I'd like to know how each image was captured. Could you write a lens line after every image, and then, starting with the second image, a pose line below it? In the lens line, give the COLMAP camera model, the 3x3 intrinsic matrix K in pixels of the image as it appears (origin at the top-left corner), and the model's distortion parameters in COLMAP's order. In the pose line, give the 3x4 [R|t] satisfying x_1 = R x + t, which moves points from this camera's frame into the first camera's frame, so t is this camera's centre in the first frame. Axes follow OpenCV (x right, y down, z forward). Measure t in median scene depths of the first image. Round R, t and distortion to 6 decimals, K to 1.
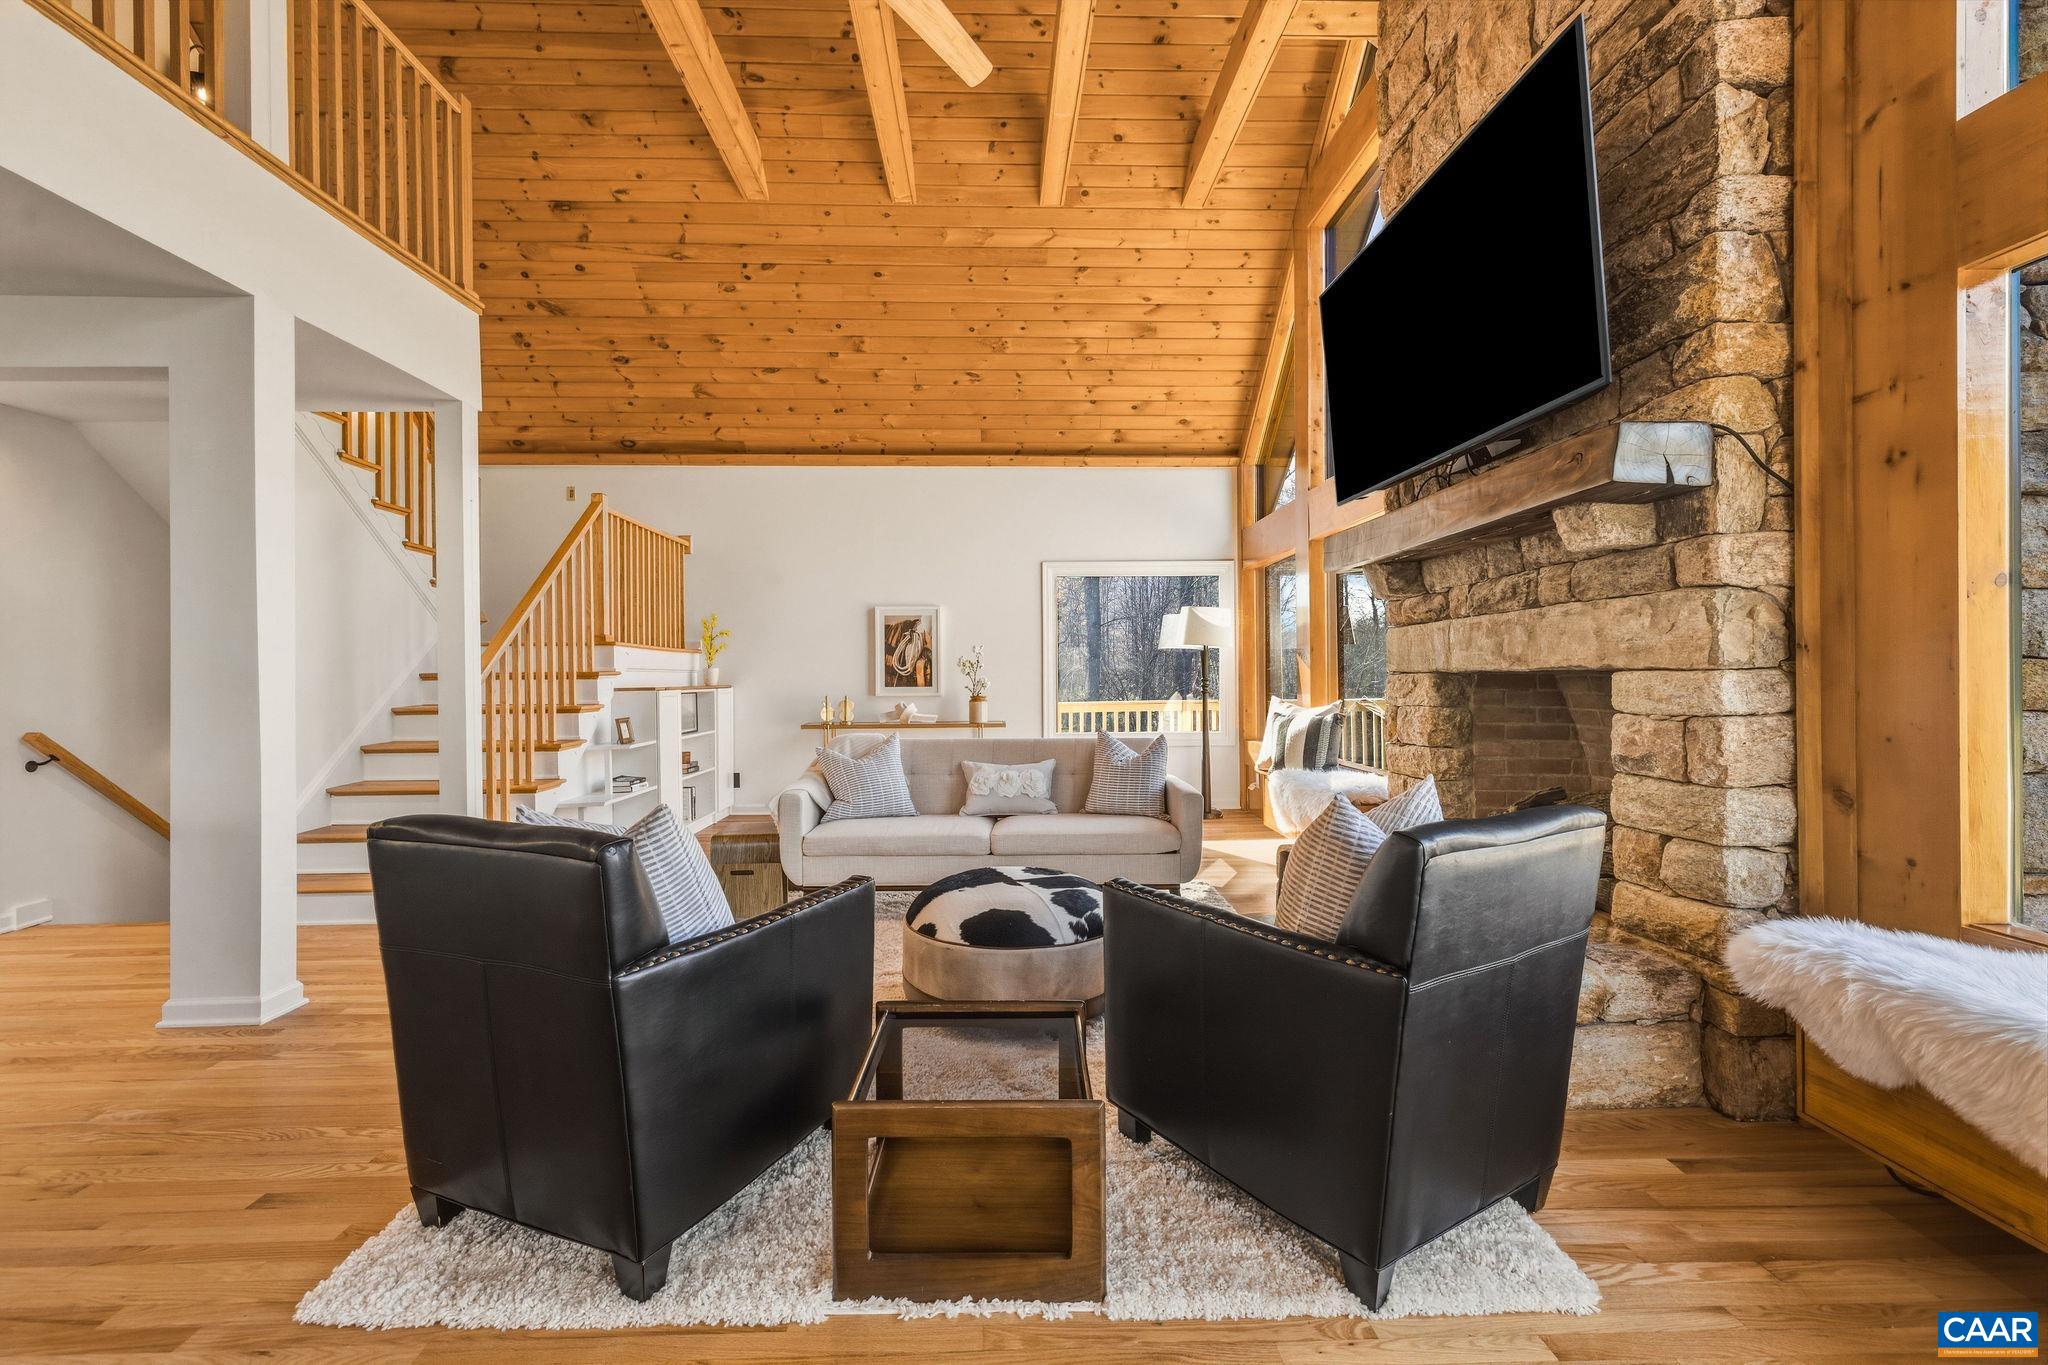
lens RADIAL K [[855.1, 0, 1015.9], [0, 855.1, 675.0], [0, 0, 1]] dist [0.012375, -0.004530]
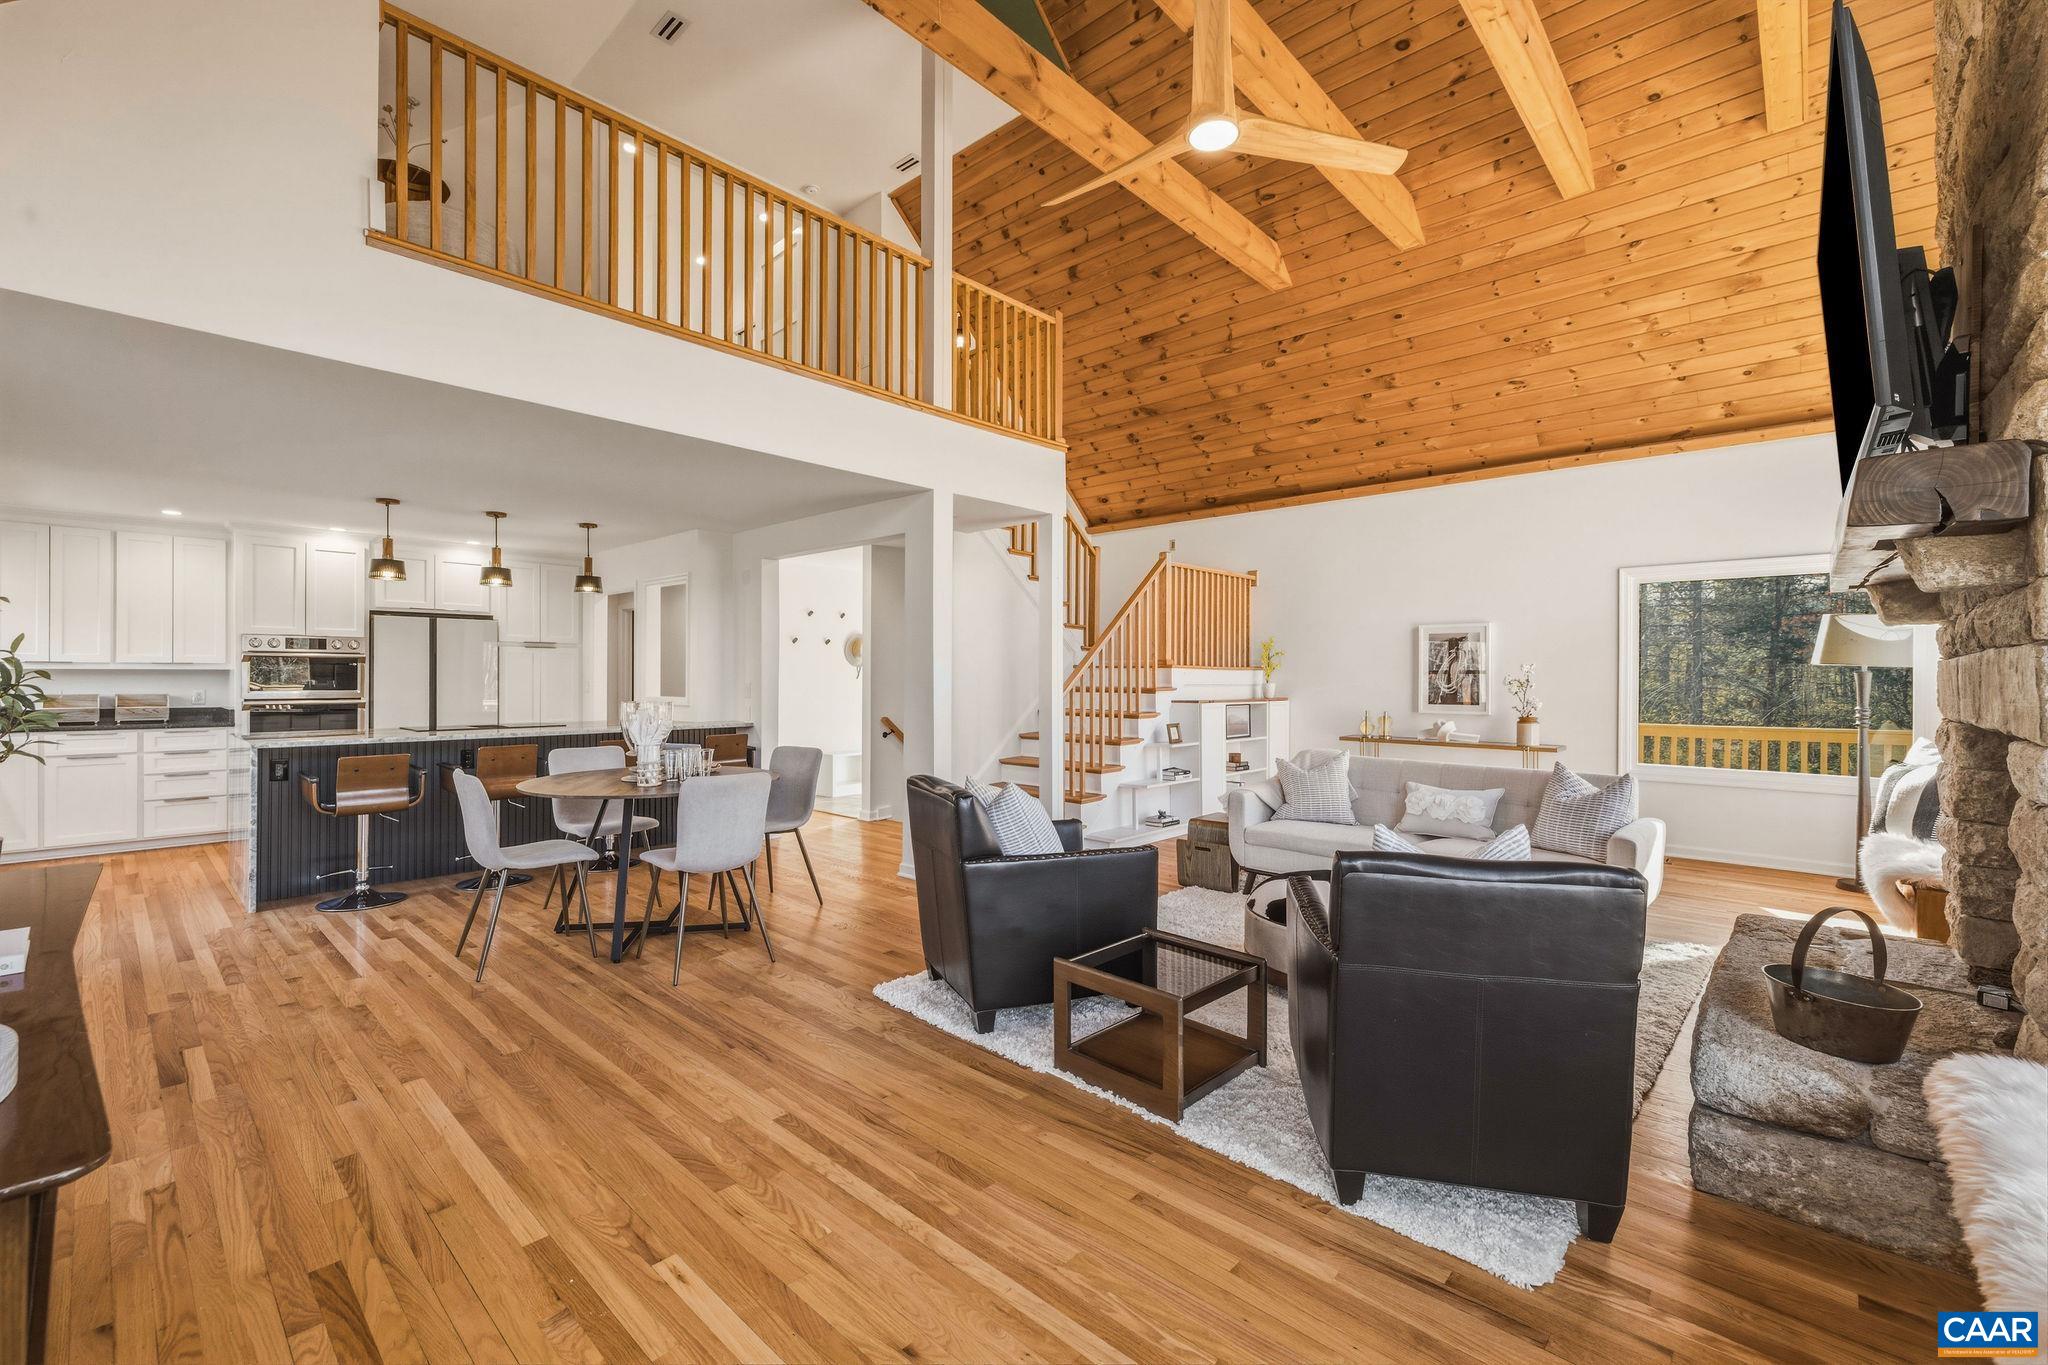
lens RADIAL K [[855.1, 0, 1015.9], [0, 855.1, 675.0], [0, 0, 1]] dist [0.012375, -0.004530]
pose [[0.709338, 0.009867, -0.704799, 0.264402], [-0.009196, 0.999946, 0.004744, -0.025605], [0.704808, 0.003116, 0.709391, -0.086457]]
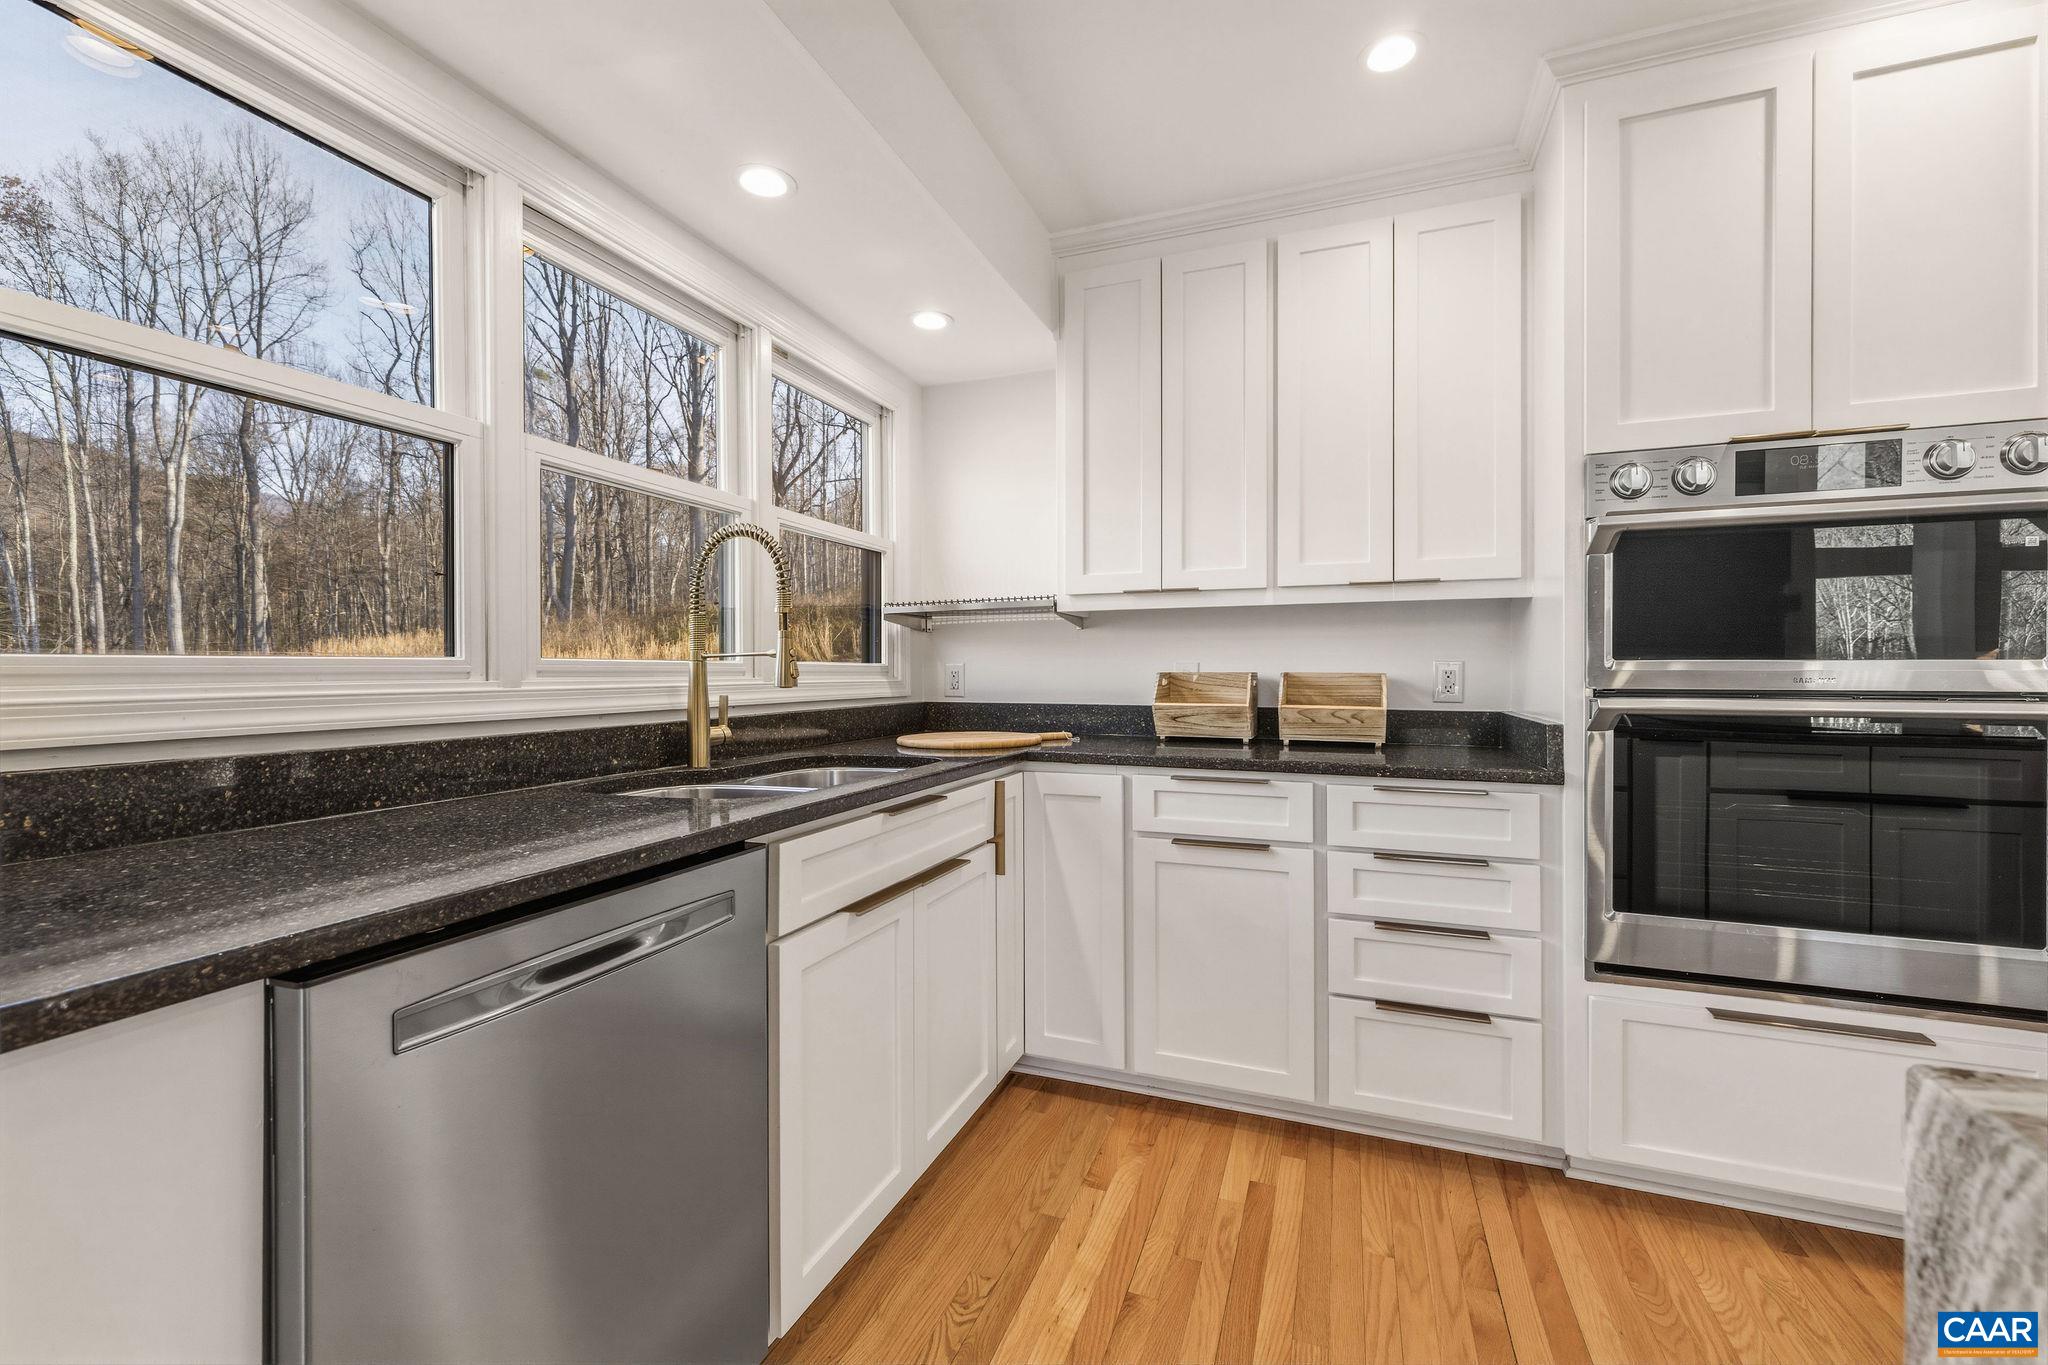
lens RADIAL K [[855.1, 0, 1015.9], [0, 855.1, 675.0], [0, 0, 1]] dist [0.012375, -0.004530]
pose [[-0.401301, 0.003546, -0.915939, -0.872207], [0.007107, 0.999974, 0.000758, 0.014808], [0.915919, -0.006205, -0.401316, -0.066356]]
